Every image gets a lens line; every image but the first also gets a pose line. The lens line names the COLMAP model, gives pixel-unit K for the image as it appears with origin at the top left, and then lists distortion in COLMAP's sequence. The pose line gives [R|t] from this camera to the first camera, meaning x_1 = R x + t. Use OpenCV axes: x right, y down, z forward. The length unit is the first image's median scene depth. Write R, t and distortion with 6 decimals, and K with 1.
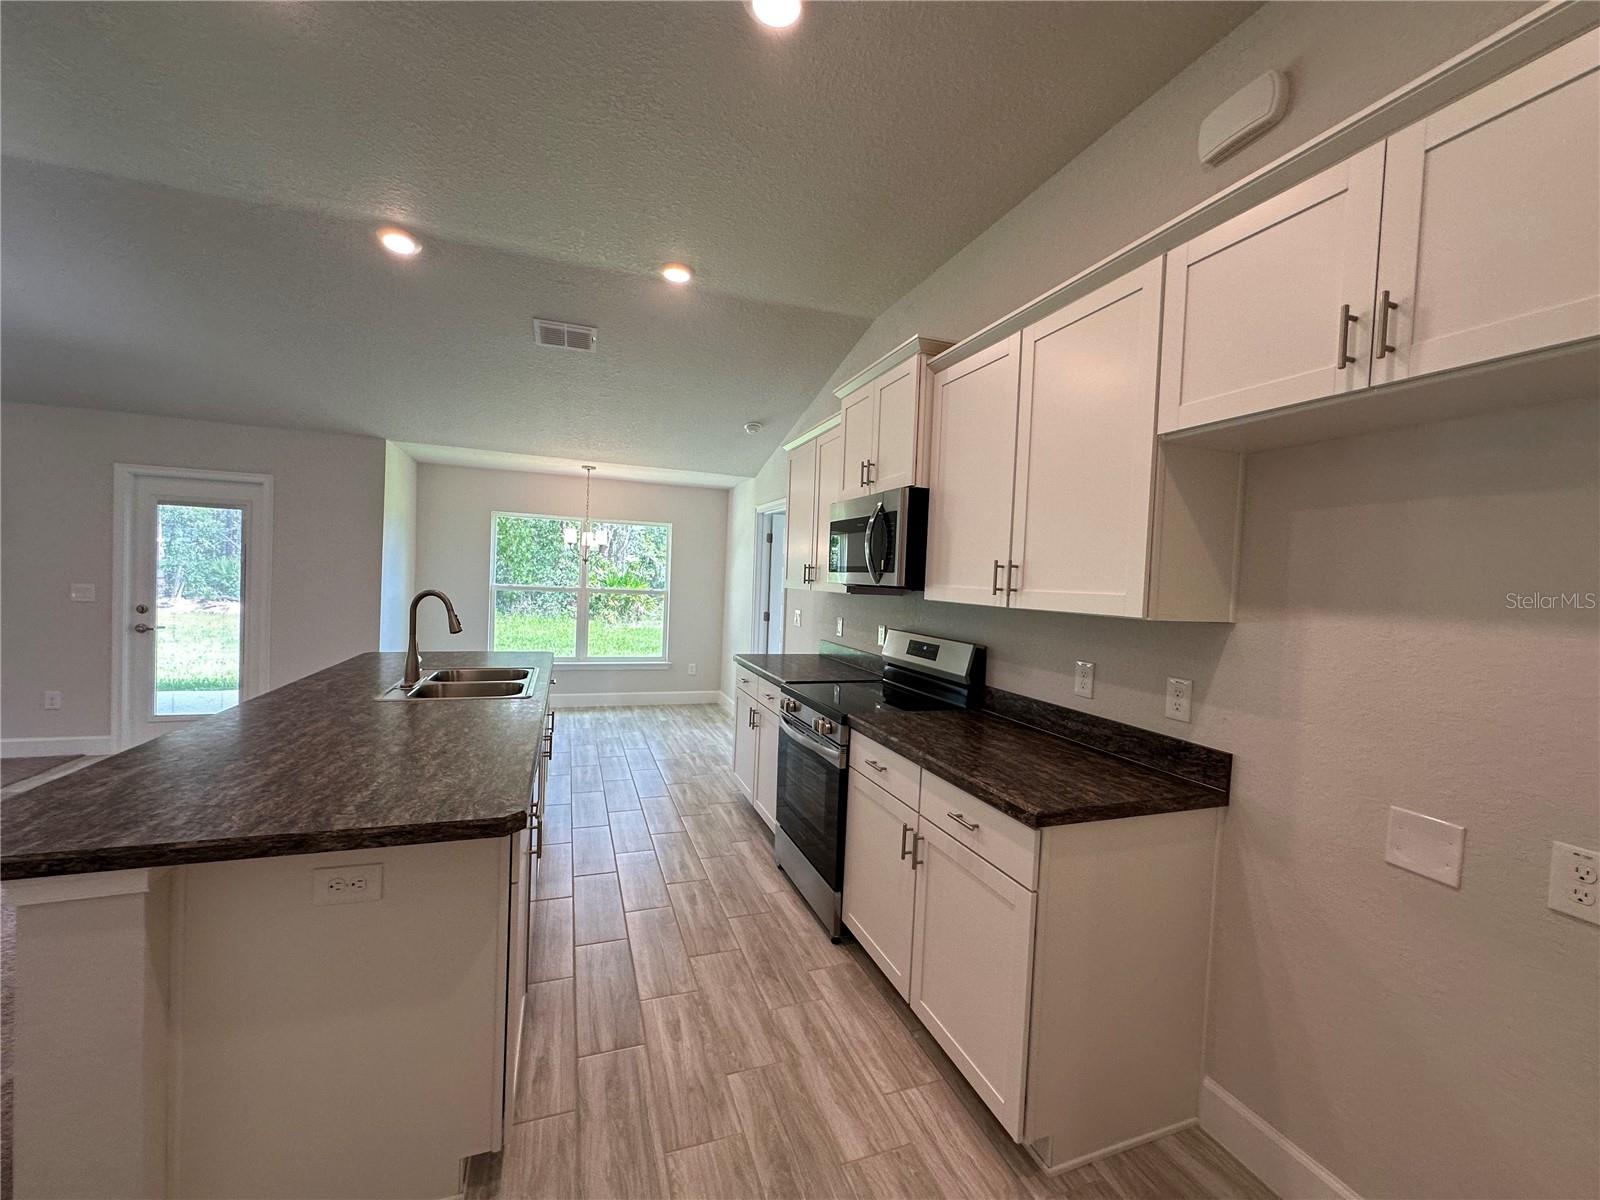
lens RADIAL K [[642.5, 0, 801.3], [0, 642.5, 598.1], [0, 0, 1]] dist [-0.003039, 0.000628]
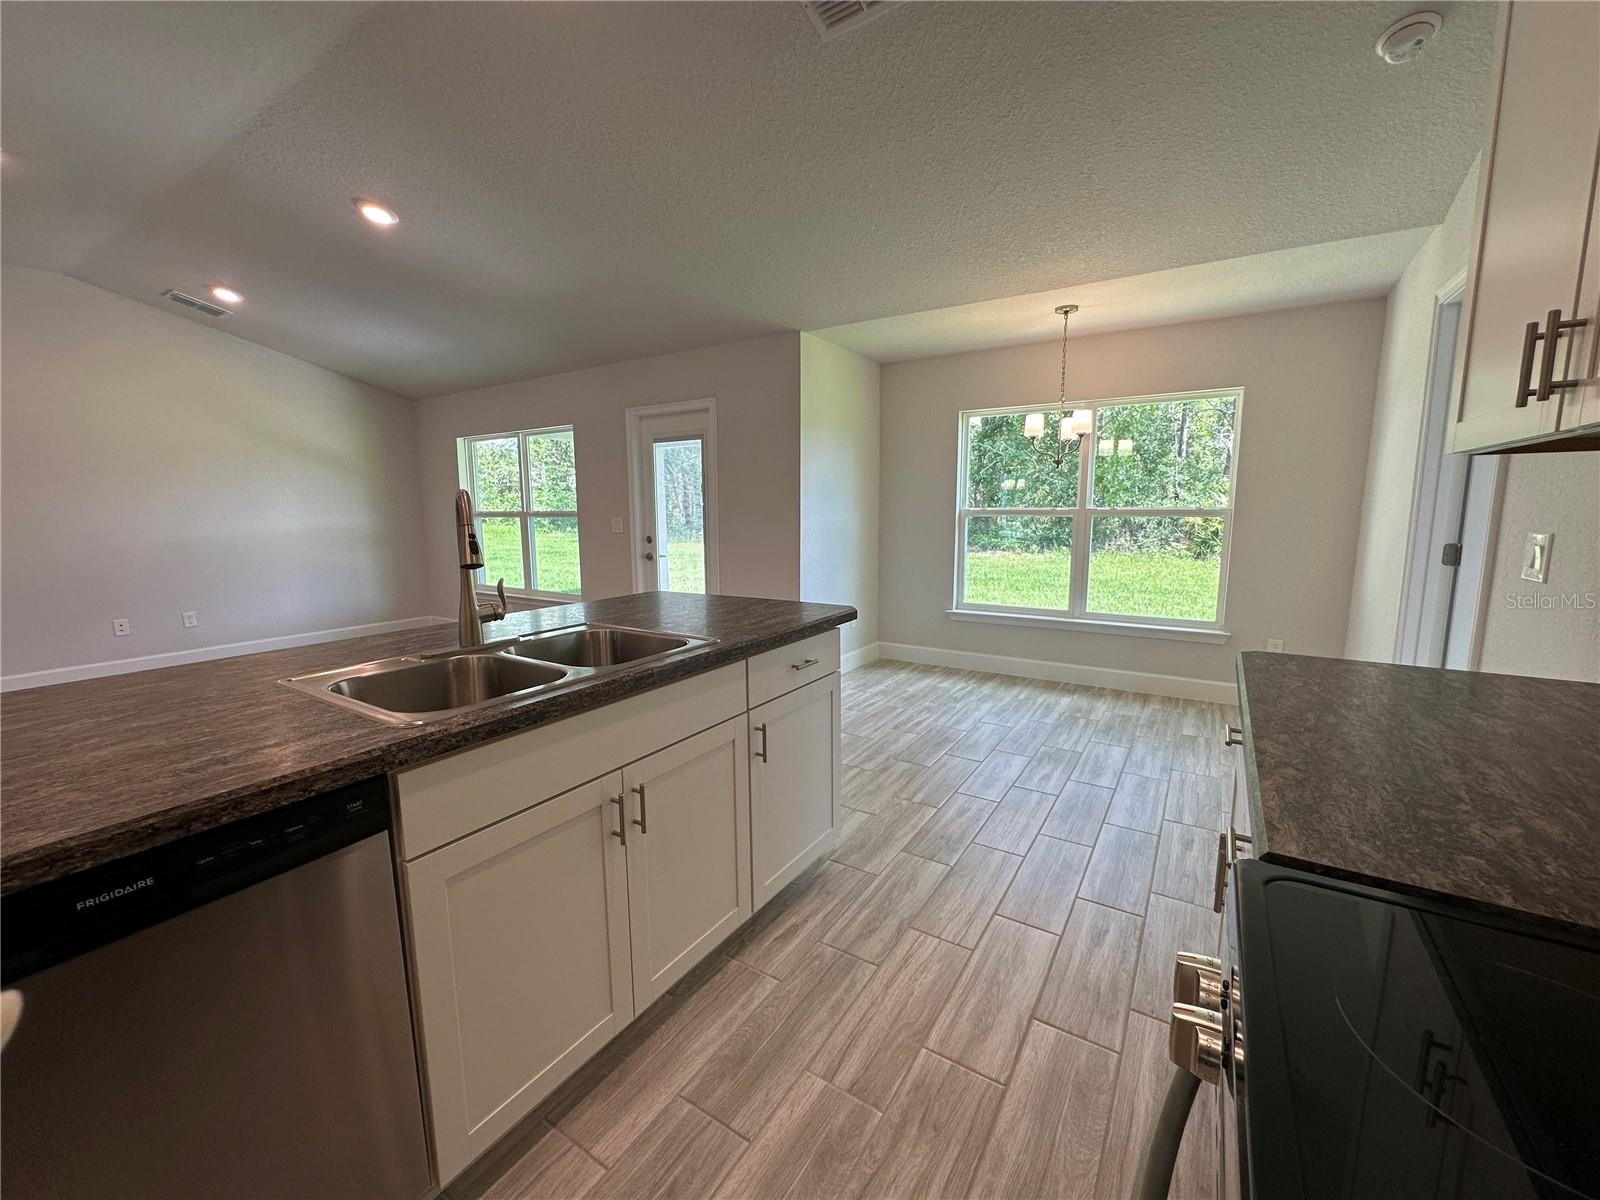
lens RADIAL K [[642.5, 0, 801.3], [0, 642.5, 598.1], [0, 0, 1]] dist [-0.003039, 0.000628]
pose [[0.604698, 0.067363, -0.793601, 0.048277], [0.008476, 0.995816, 0.090986, 0.030591], [0.796410, -0.061745, 0.601597, 0.837766]]
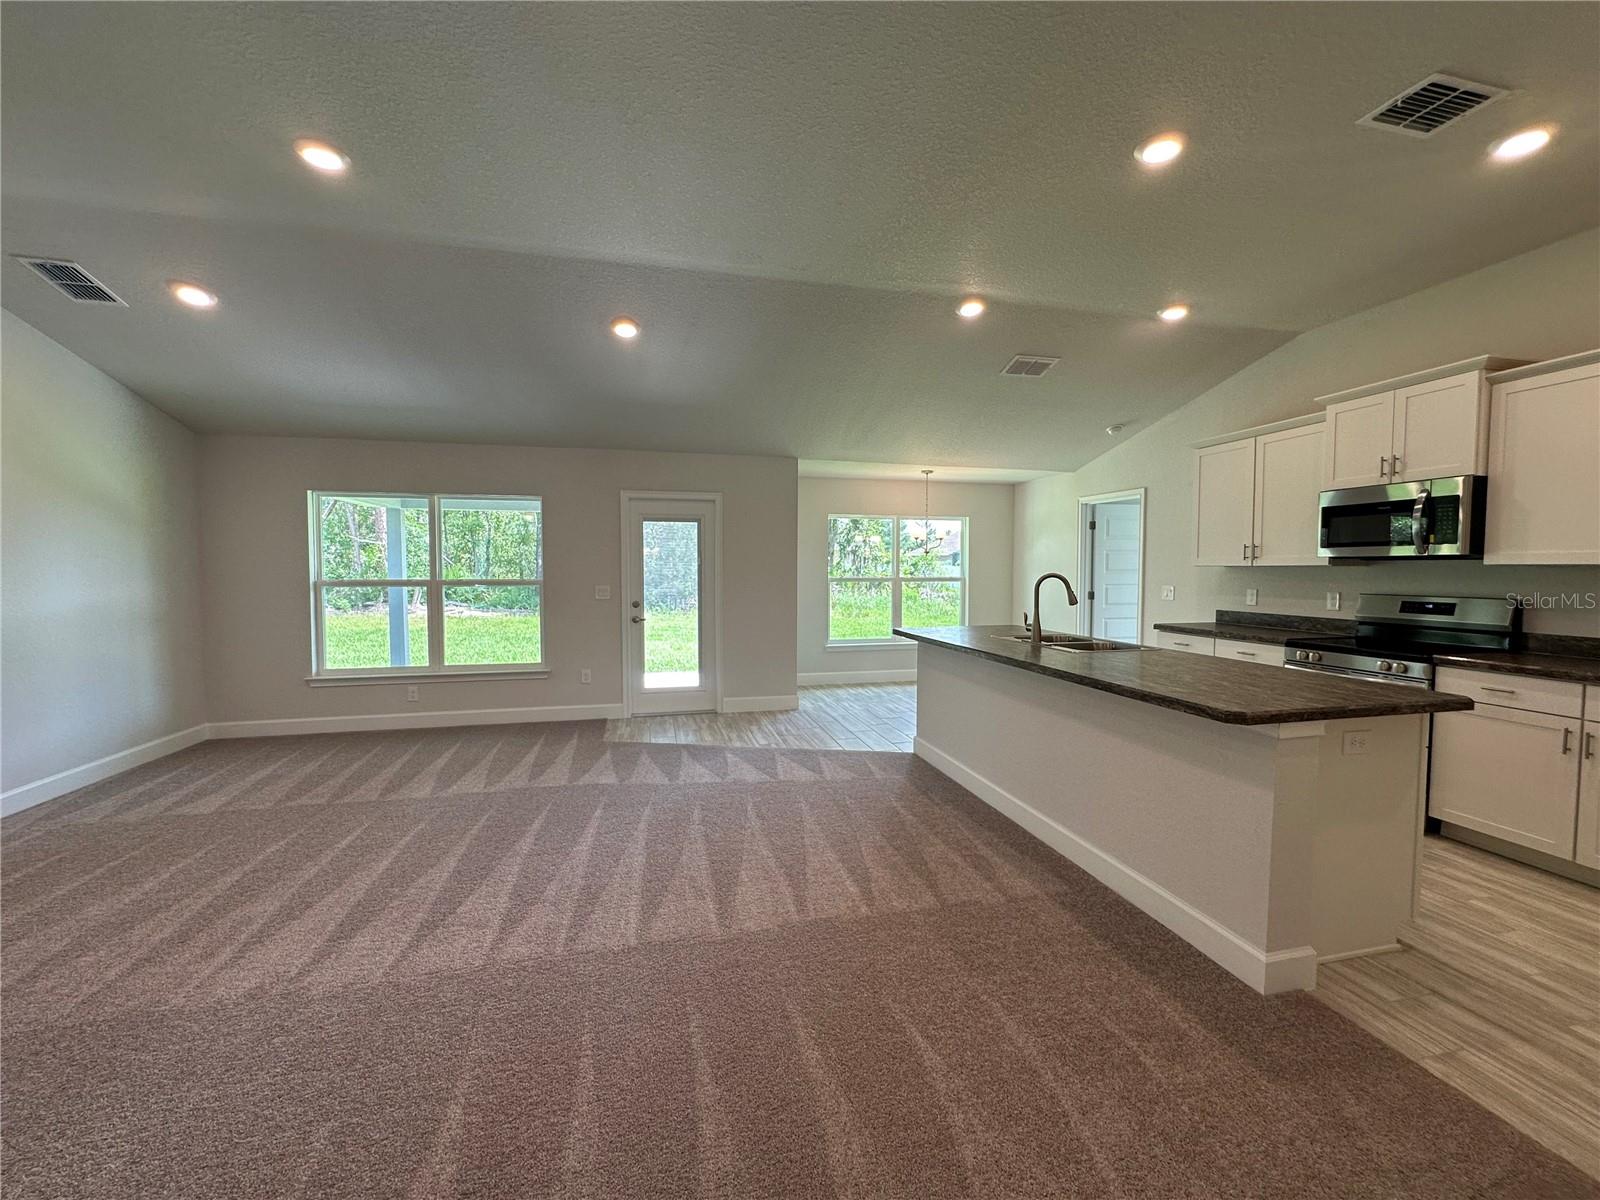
lens RADIAL K [[642.5, 0, 801.3], [0, 642.5, 598.1], [0, 0, 1]] dist [-0.003039, 0.000628]
pose [[0.992666, -0.035094, -0.115684, -0.878976], [0.036580, 0.999273, 0.010744, 0.005187], [0.115223, -0.014897, 0.993228, -0.356931]]
